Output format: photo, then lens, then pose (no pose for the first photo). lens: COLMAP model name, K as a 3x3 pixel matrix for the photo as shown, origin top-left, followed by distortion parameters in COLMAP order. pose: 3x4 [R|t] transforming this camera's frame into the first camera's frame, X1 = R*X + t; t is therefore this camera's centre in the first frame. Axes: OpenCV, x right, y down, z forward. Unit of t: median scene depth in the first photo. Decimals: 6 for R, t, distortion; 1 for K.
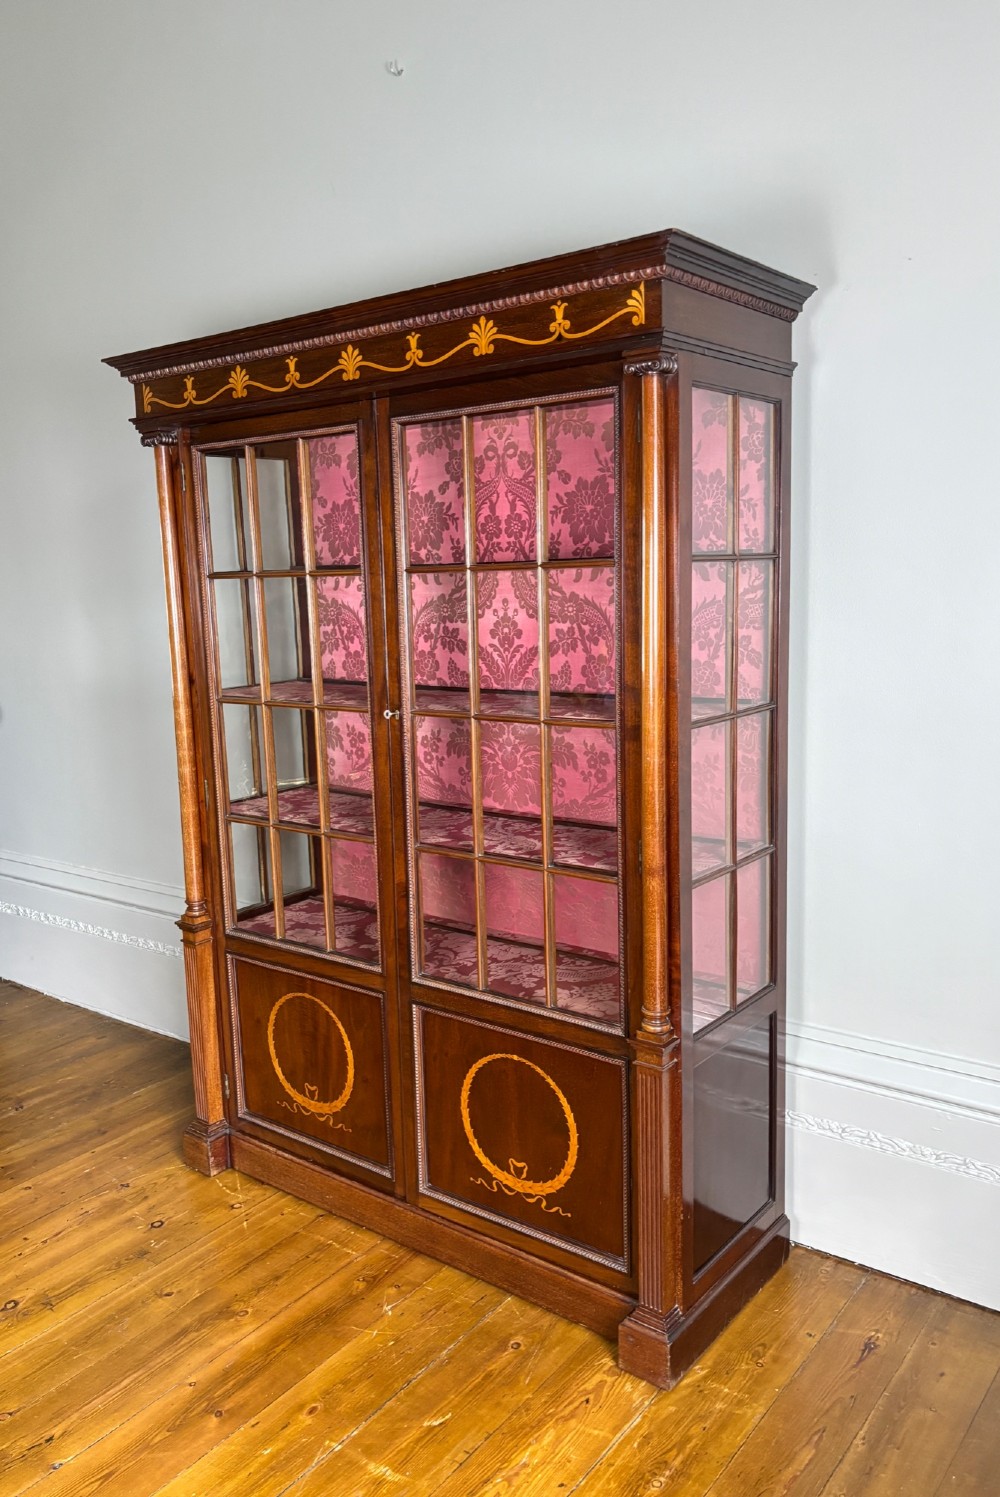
lens RADIAL K [[1168.1, 0, 474.2], [0, 1168.1, 753.1], [0, 0, 1]] dist [0.086135, -0.137006]
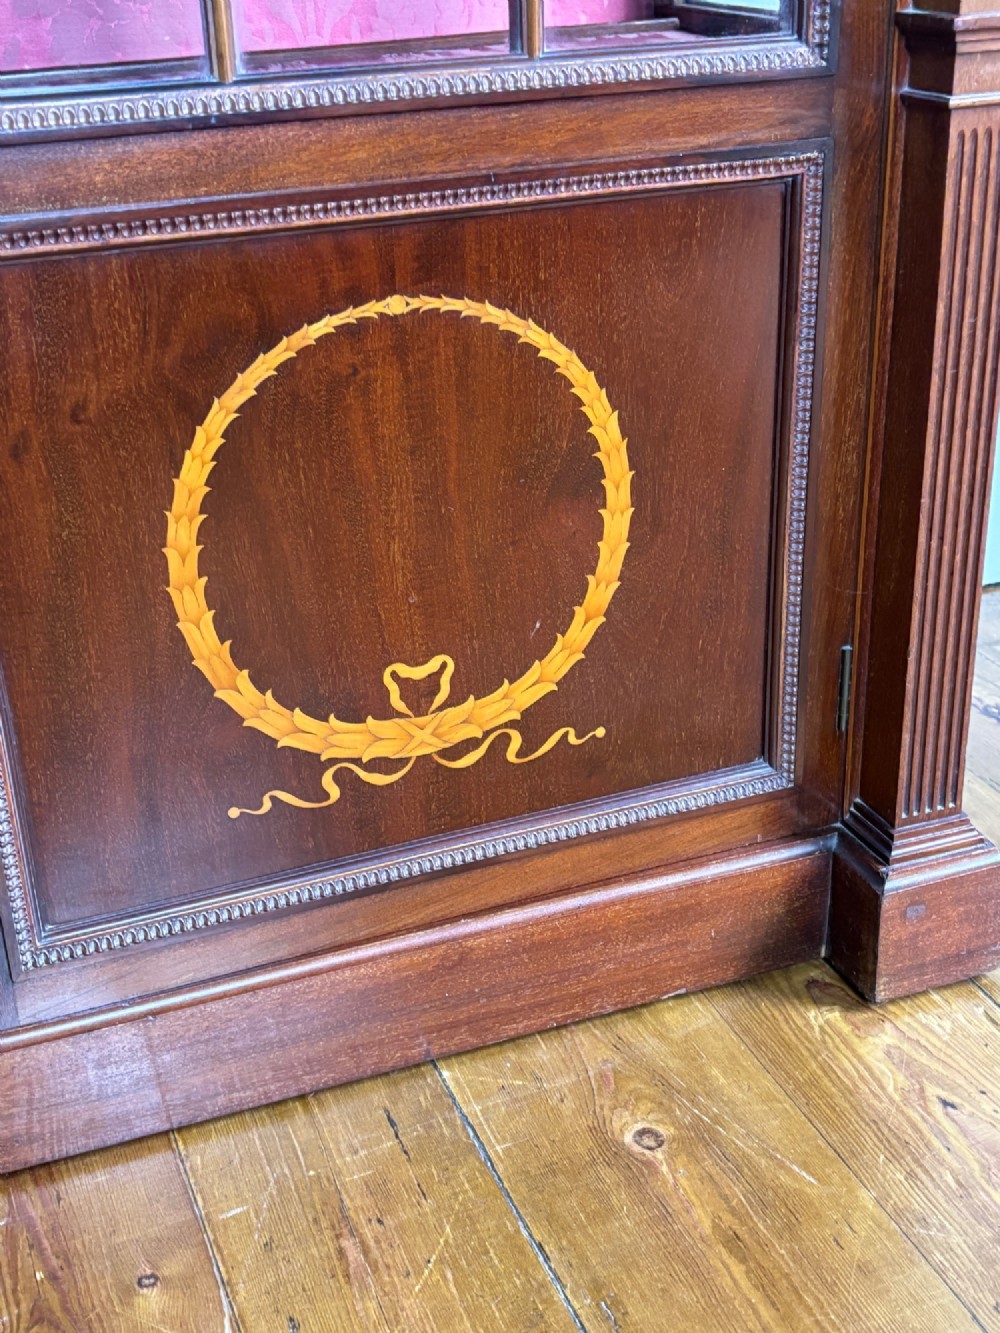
lens RADIAL K [[1668.8, 0, 500.0], [0, 1668.8, 666.5], [0, 0, 1]] dist [0.174554, -0.582020]
pose [[0.509047, -0.348330, 0.787107, -0.275662], [0.149834, 0.936354, 0.317475, 0.201919], [-0.847597, -0.043674, 0.528840, 0.712189]]
